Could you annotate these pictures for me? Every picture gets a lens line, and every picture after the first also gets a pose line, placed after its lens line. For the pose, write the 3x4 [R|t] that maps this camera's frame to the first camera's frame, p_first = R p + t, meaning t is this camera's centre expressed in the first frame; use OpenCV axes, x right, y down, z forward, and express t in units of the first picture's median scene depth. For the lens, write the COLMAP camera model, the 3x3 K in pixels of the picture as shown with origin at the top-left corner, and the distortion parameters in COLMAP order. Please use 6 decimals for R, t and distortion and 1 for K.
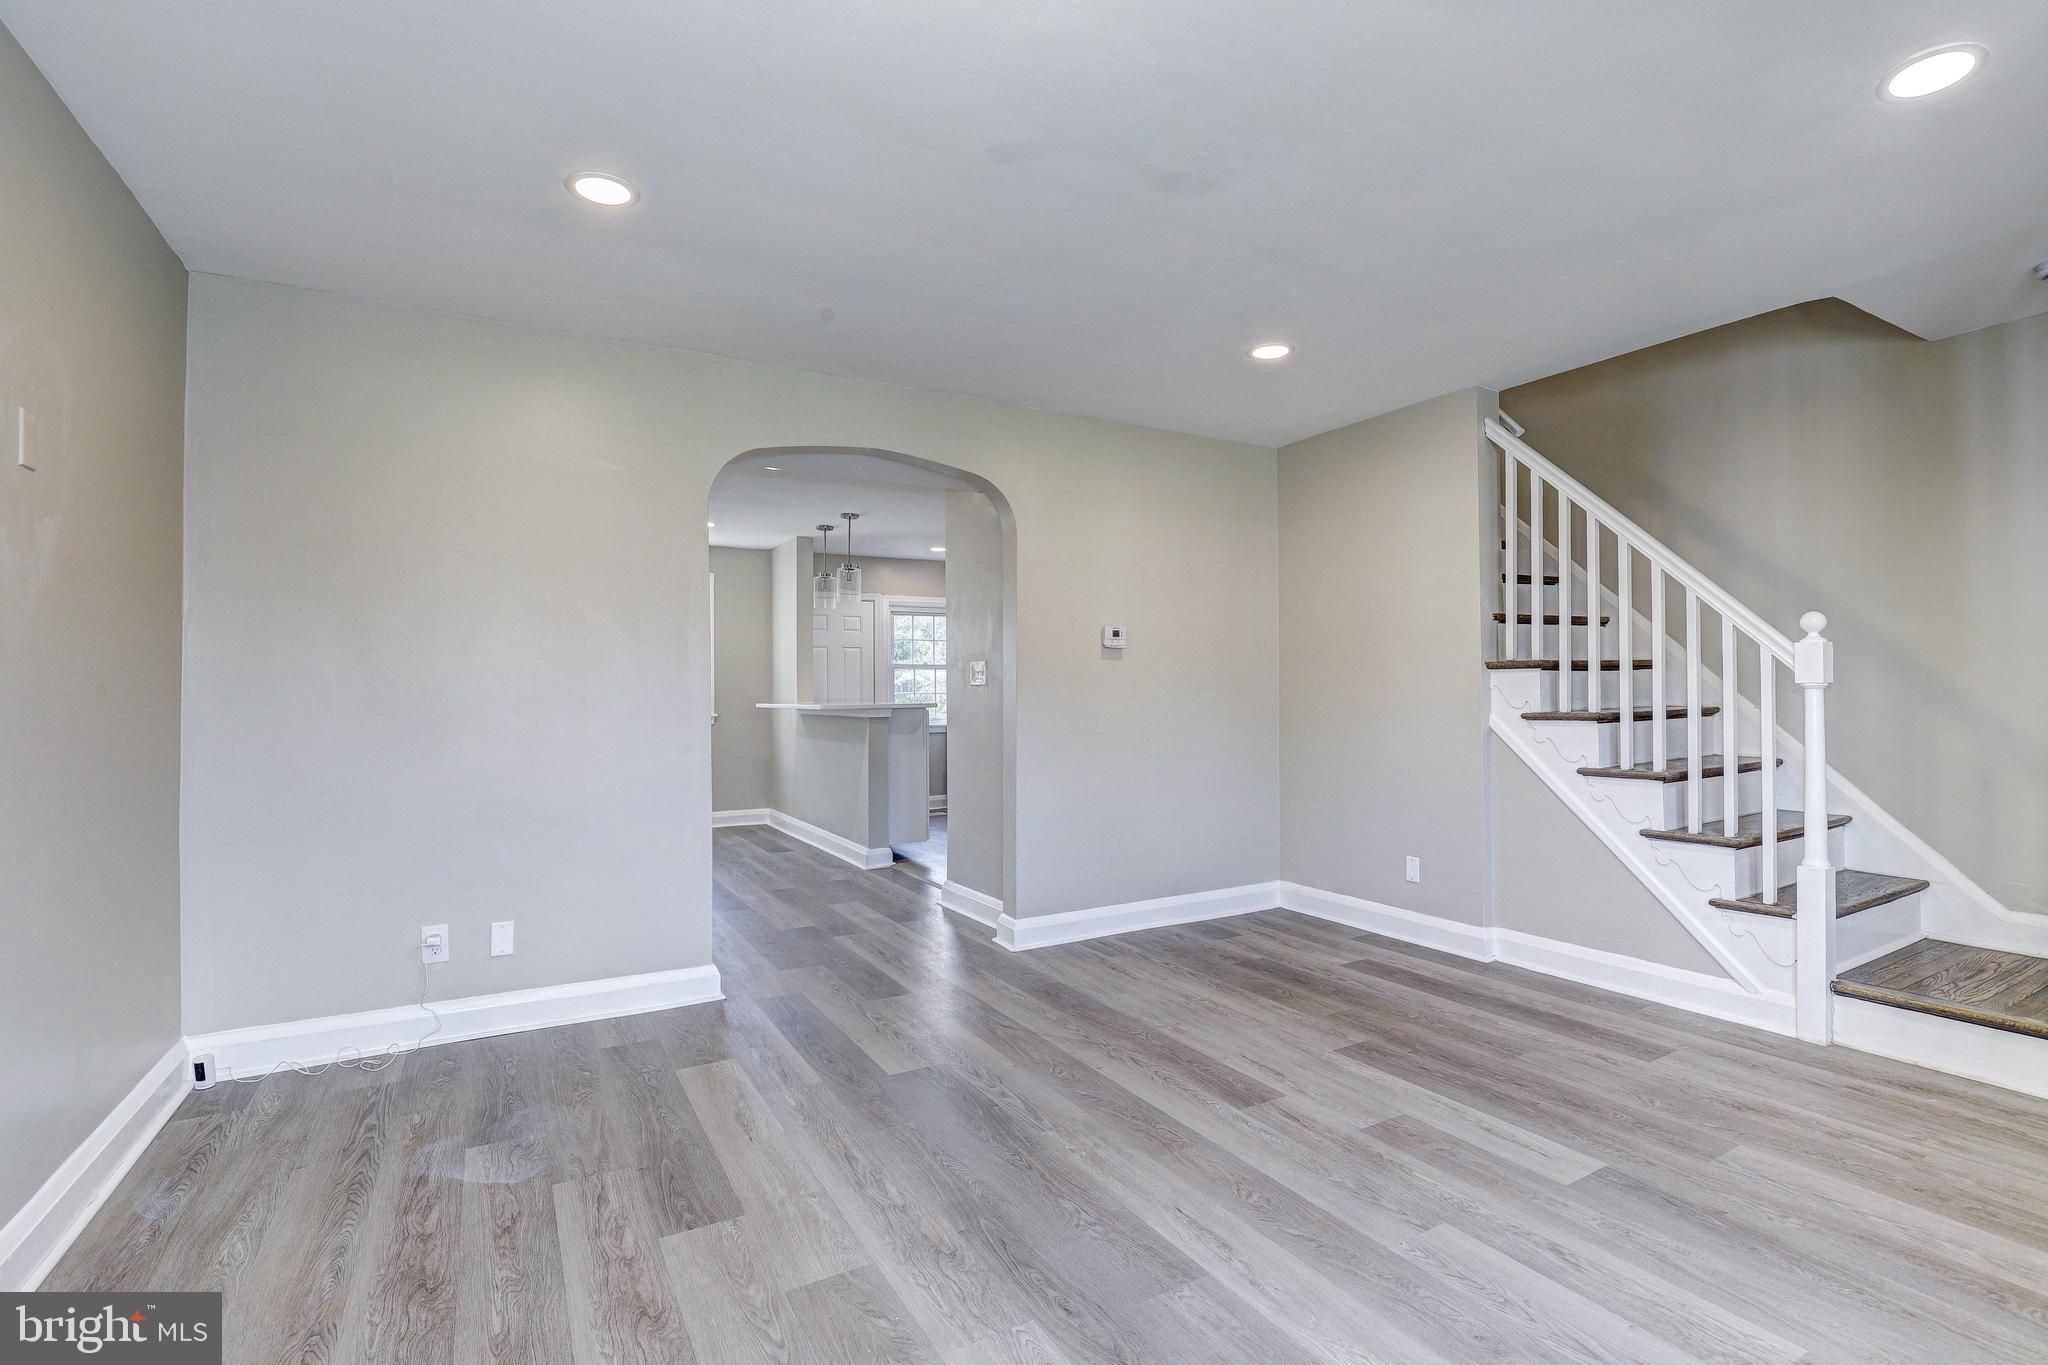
lens RADIAL K [[934.9, 0, 1020.3], [0, 934.9, 682.8], [0, 0, 1]] dist [-0.001113, 0.000570]
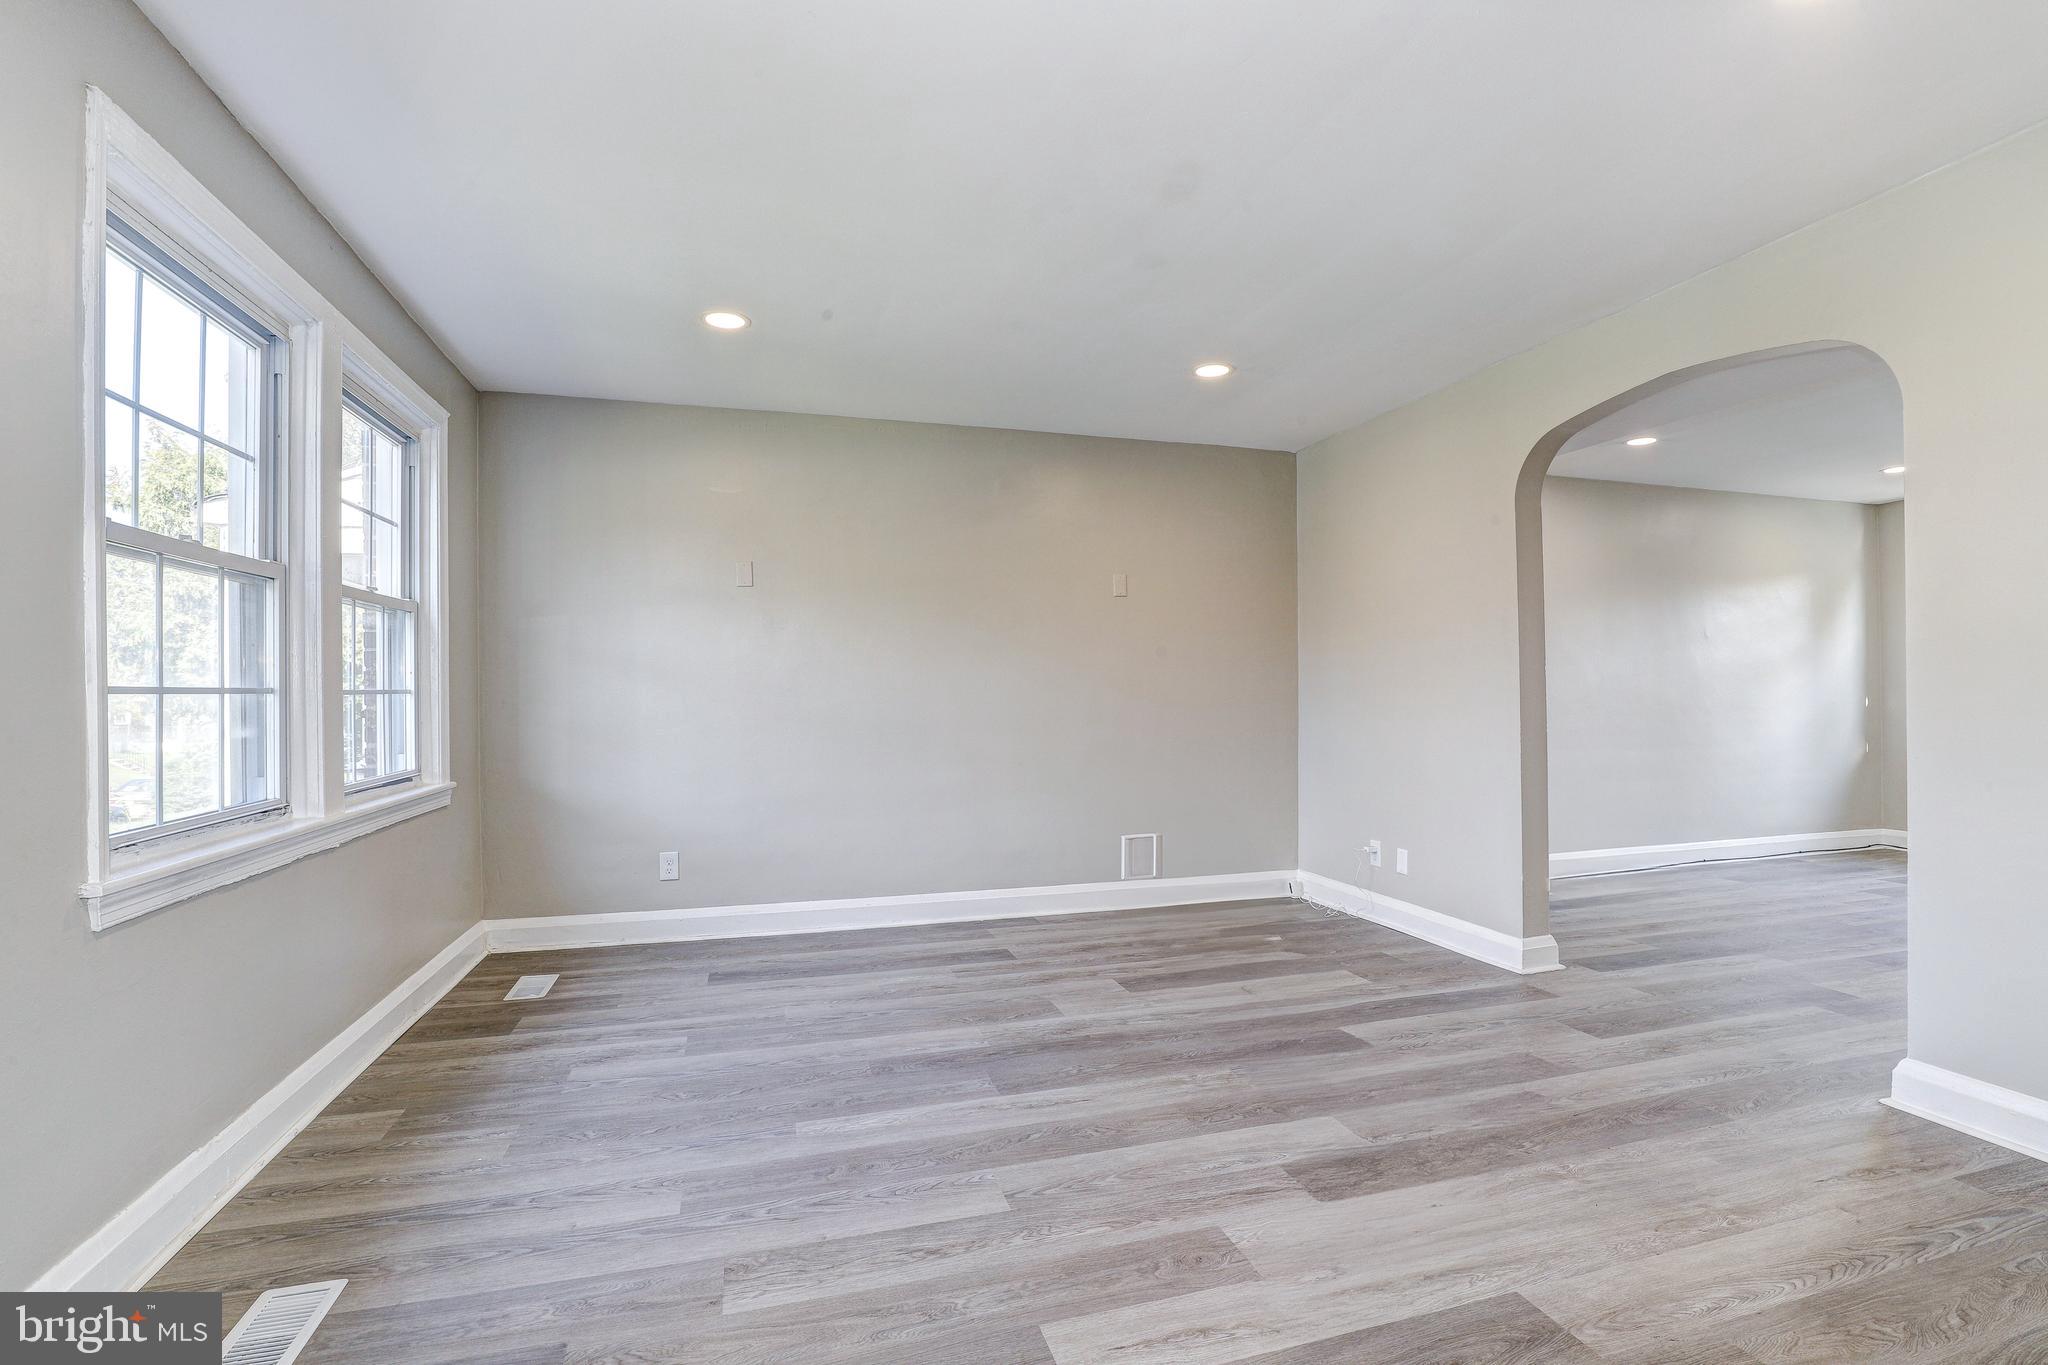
lens RADIAL K [[934.9, 0, 1020.3], [0, 934.9, 682.8], [0, 0, 1]] dist [-0.001113, 0.000570]
pose [[-0.248028, -0.016659, -0.968610, 1.199991], [0.018125, 0.999597, -0.021833, 0.048491], [0.968583, -0.022972, -0.247627, 1.084955]]
